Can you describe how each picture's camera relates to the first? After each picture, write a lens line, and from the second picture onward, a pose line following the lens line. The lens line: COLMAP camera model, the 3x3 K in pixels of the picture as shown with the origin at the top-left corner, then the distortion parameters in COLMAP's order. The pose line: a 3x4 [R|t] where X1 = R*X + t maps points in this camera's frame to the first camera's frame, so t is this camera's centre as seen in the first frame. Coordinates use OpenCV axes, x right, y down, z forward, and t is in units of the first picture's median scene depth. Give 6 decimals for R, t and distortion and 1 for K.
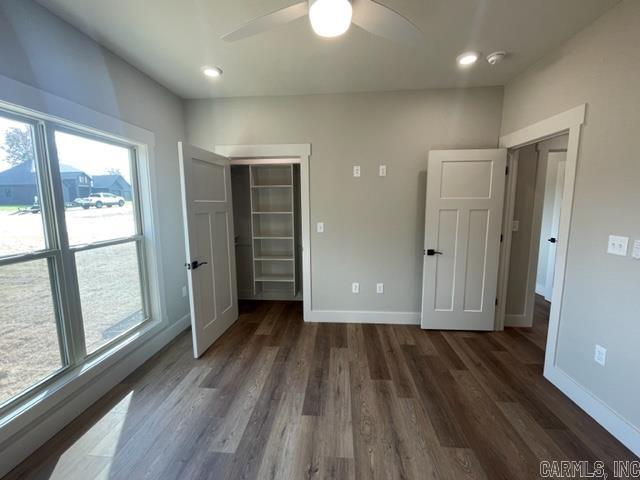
lens RADIAL K [[268.4, 0, 320.0], [0, 268.4, 240.0], [0, 0, 1]] dist [0.000098, 0.000216]
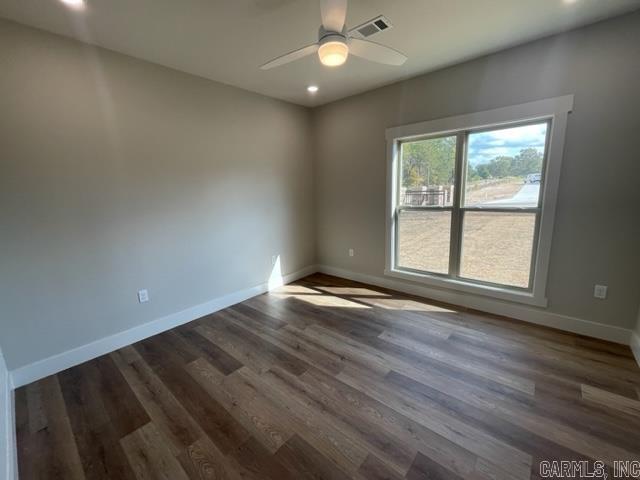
lens RADIAL K [[268.4, 0, 320.0], [0, 268.4, 240.0], [0, 0, 1]] dist [0.000098, 0.000216]
pose [[-0.591579, 0.183755, -0.785028, 0.882817], [-0.070976, 0.958032, 0.277737, -0.170838], [0.803117, 0.220021, -0.553709, 1.235483]]
